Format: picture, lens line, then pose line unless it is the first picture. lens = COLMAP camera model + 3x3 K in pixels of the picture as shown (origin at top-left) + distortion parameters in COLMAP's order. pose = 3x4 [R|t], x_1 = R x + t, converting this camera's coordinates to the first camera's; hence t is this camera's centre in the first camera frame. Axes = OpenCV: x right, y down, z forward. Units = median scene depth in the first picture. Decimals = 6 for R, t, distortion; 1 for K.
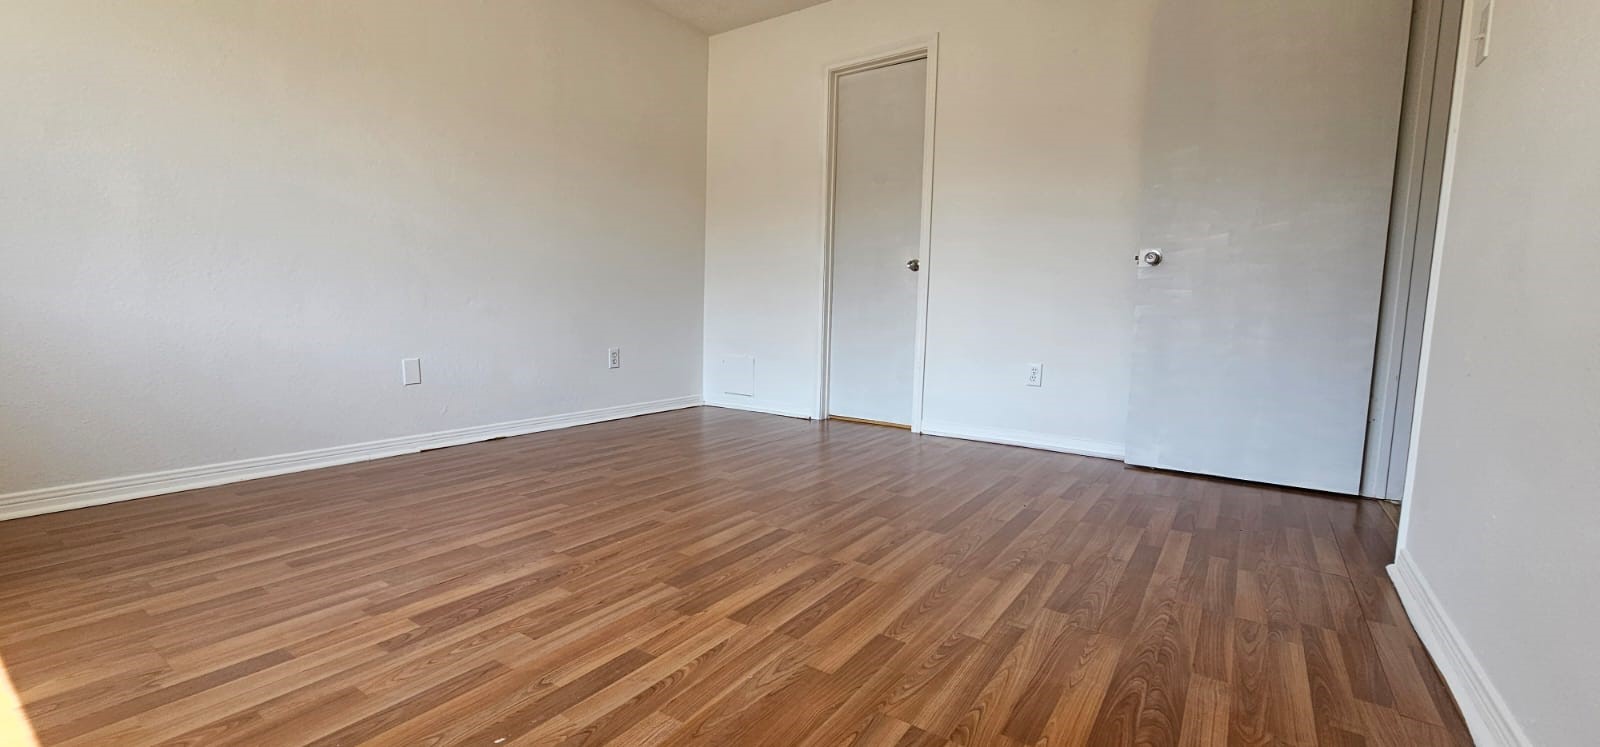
lens RADIAL K [[654.0, 0, 798.4], [0, 654.0, 373.0], [0, 0, 1]] dist [-0.000060, 0.000664]
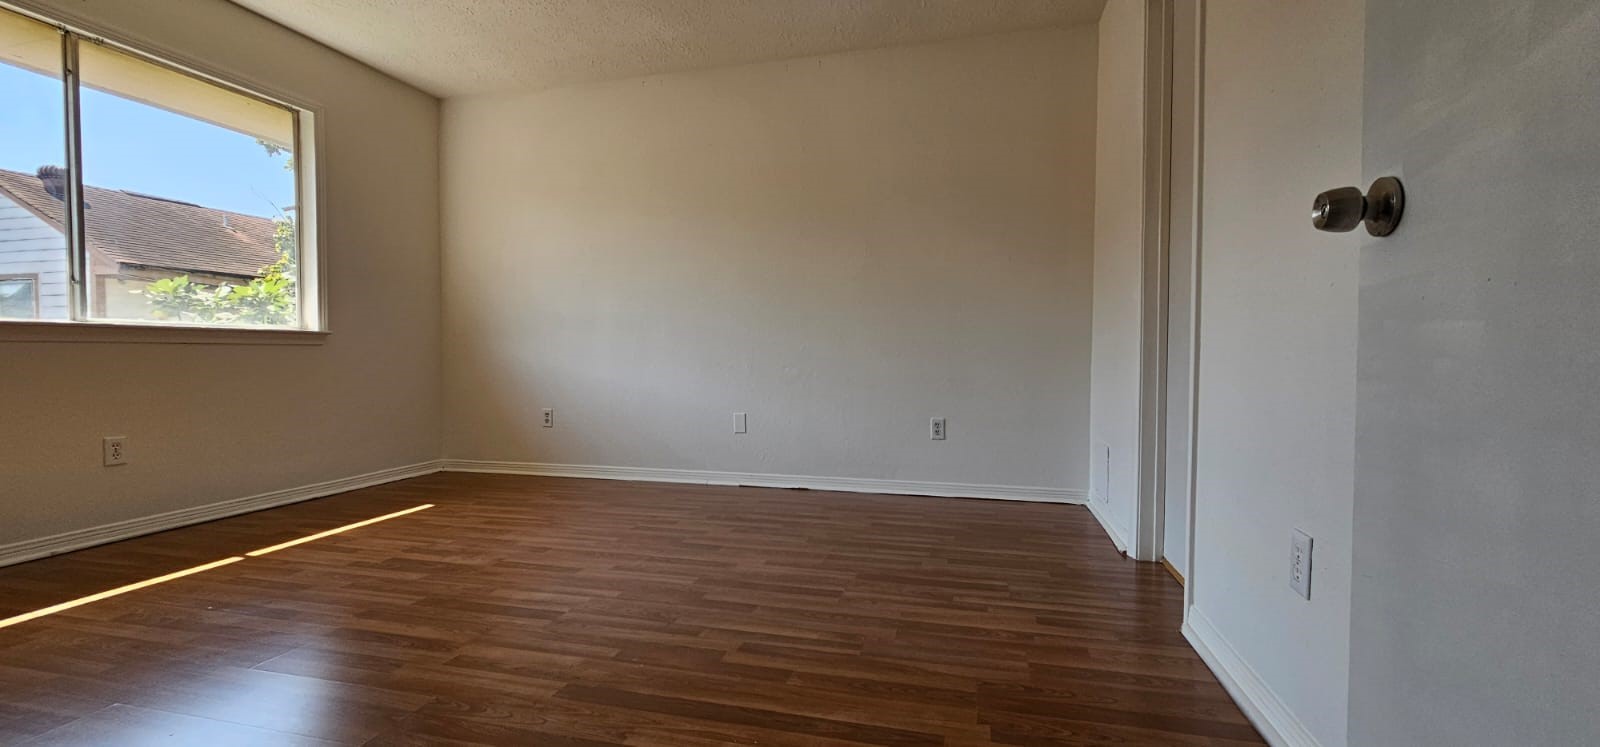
lens RADIAL K [[654.0, 0, 800.5], [0, 654.0, 373.2], [0, 0, 1]] dist [-0.000060, 0.000664]
pose [[0.352548, 0.007375, -0.935765, 0.990592], [-0.092384, 0.995358, -0.026961, -0.113091], [0.931222, 0.095955, 0.351593, 0.969336]]
